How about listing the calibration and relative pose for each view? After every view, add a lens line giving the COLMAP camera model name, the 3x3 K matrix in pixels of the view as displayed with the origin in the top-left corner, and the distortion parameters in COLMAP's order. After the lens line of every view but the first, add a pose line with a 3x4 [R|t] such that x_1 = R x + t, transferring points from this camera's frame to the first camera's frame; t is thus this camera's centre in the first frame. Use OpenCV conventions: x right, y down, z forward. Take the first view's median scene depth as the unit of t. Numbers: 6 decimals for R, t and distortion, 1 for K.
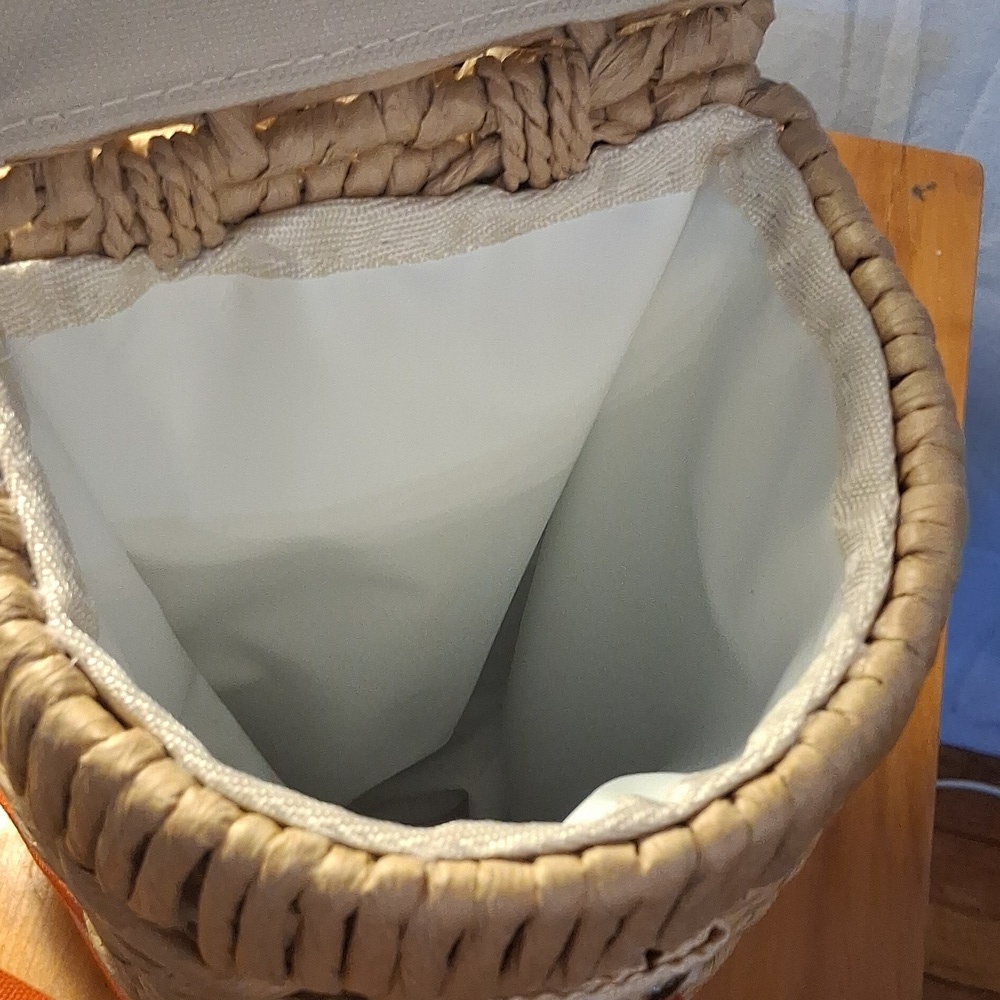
lens RADIAL K [[1677.6, 0, 500.0], [0, 1677.6, 500.0], [0, 0, 1]] dist [0.147140, -0.204264]
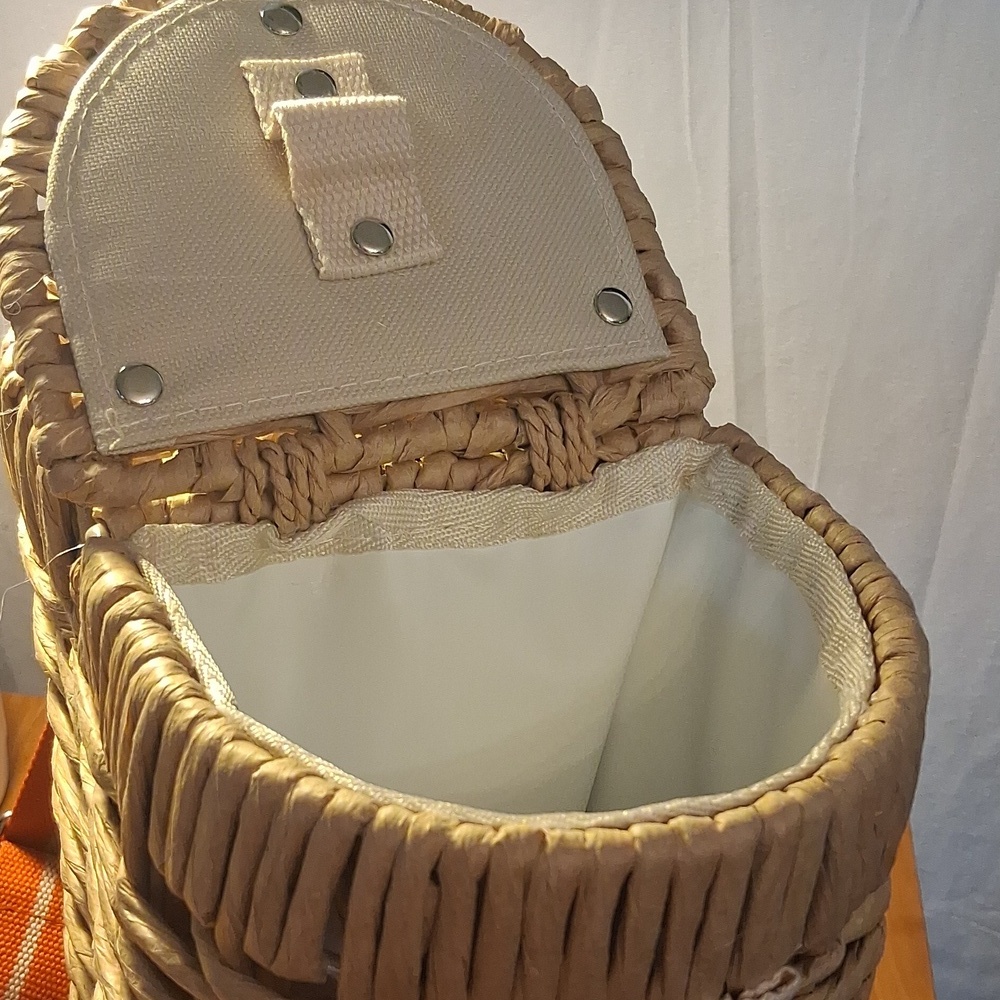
lens RADIAL K [[1677.6, 0, 500.0], [0, 1677.6, 500.0], [0, 0, 1]] dist [0.147140, -0.204264]
pose [[0.996464, -0.051136, 0.066662, -0.116290], [0.078411, 0.850991, -0.519294, 0.524889], [-0.030174, 0.522685, 0.851992, -0.124317]]
